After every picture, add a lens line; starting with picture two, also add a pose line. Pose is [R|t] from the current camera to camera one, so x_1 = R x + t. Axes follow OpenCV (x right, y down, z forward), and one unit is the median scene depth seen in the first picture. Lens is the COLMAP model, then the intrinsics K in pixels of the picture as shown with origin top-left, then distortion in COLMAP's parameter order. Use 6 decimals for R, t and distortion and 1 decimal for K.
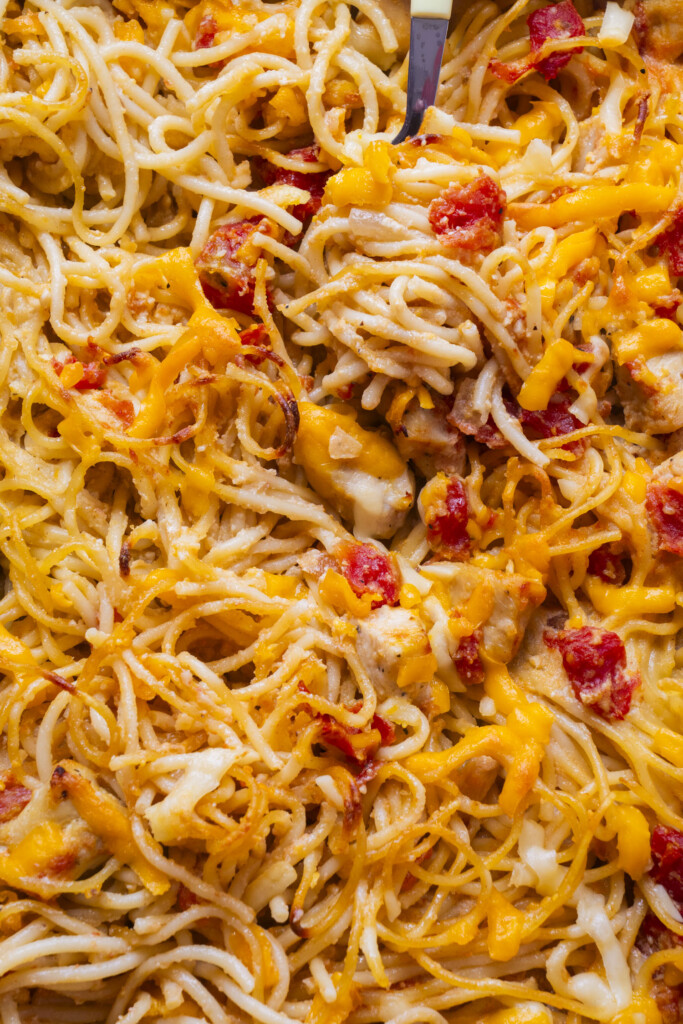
lens RADIAL K [[2114.9, 0, 344.5], [0, 2114.9, 514.4], [0, 0, 1]] dist [0.345302, 0.000000]
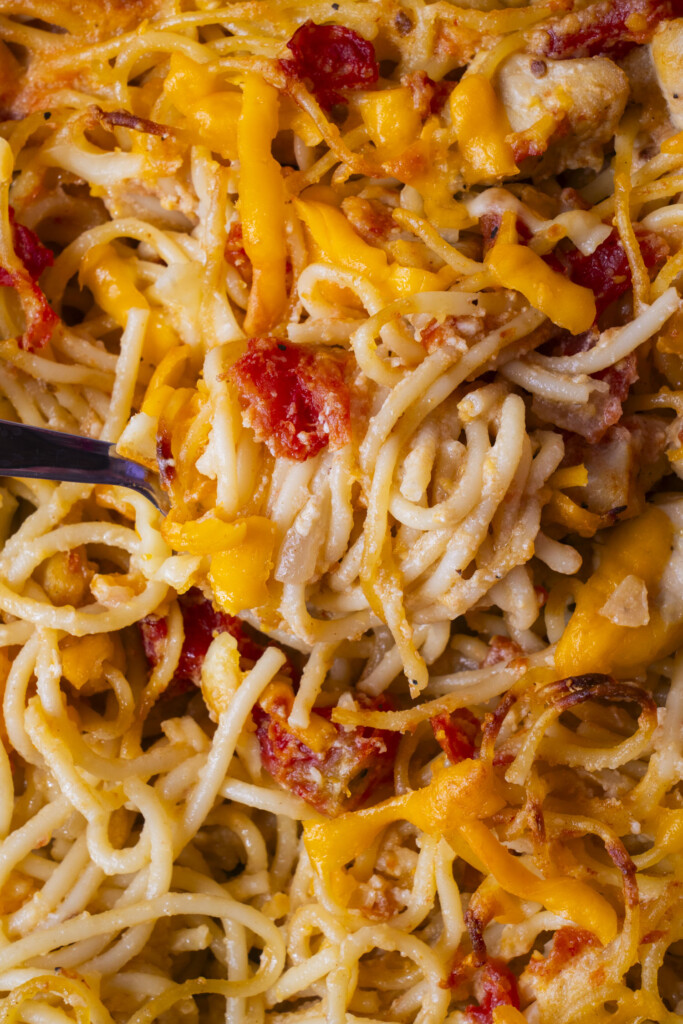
lens RADIAL K [[2114.9, 0, 338.9], [0, 2114.9, 514.8], [0, 0, 1]] dist [0.345302, 0.000000]
pose [[0.042533, -0.998836, -0.022773, 0.037450], [0.994660, 0.040187, 0.095065, -0.181779], [-0.094040, -0.026695, 0.995211, 0.352670]]
